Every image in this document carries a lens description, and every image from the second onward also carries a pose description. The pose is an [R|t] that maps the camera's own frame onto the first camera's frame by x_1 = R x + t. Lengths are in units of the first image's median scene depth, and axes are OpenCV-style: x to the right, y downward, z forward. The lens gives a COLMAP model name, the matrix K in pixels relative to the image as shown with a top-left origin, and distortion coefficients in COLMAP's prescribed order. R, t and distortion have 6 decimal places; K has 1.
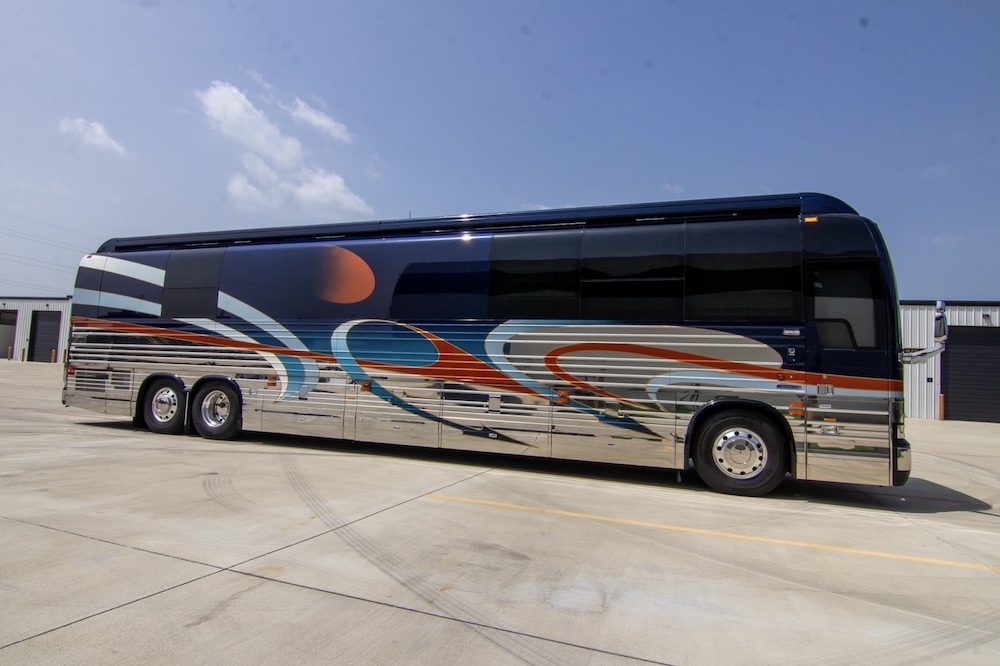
lens RADIAL K [[530.7, 0, 505.4], [0, 530.7, 336.0], [0, 0, 1]] dist [-0.022161, -0.002754]
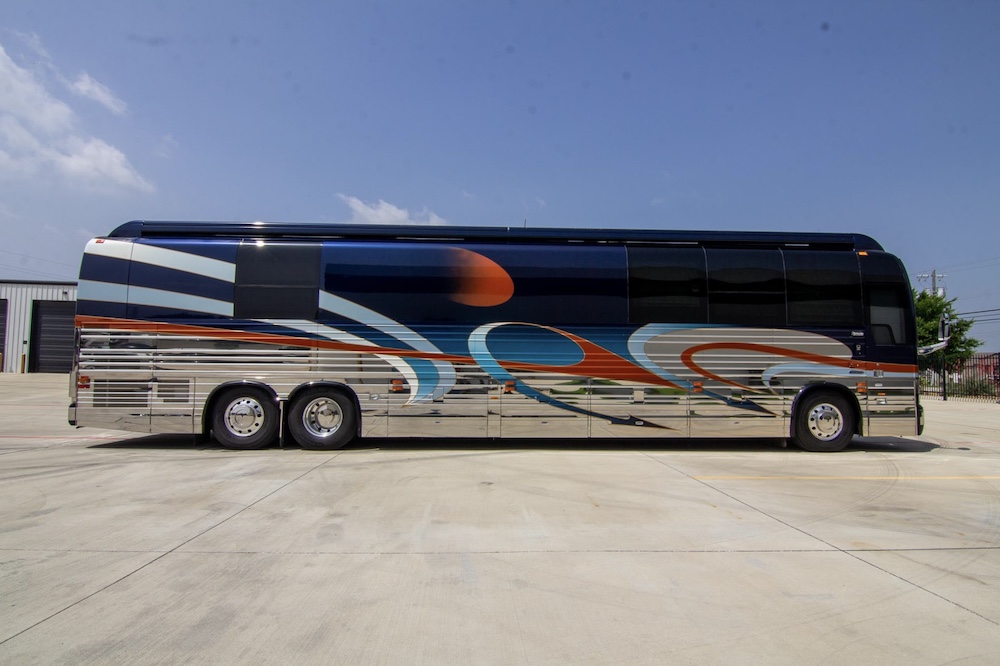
lens RADIAL K [[488.6, 0, 497.2], [0, 488.6, 337.4], [0, 0, 1]] dist [-0.017139, -0.003830]
pose [[0.935580, -0.012536, 0.352892, -0.705244], [0.003812, 0.999670, 0.025406, -0.029140], [-0.353094, -0.022424, 0.935319, 0.114997]]
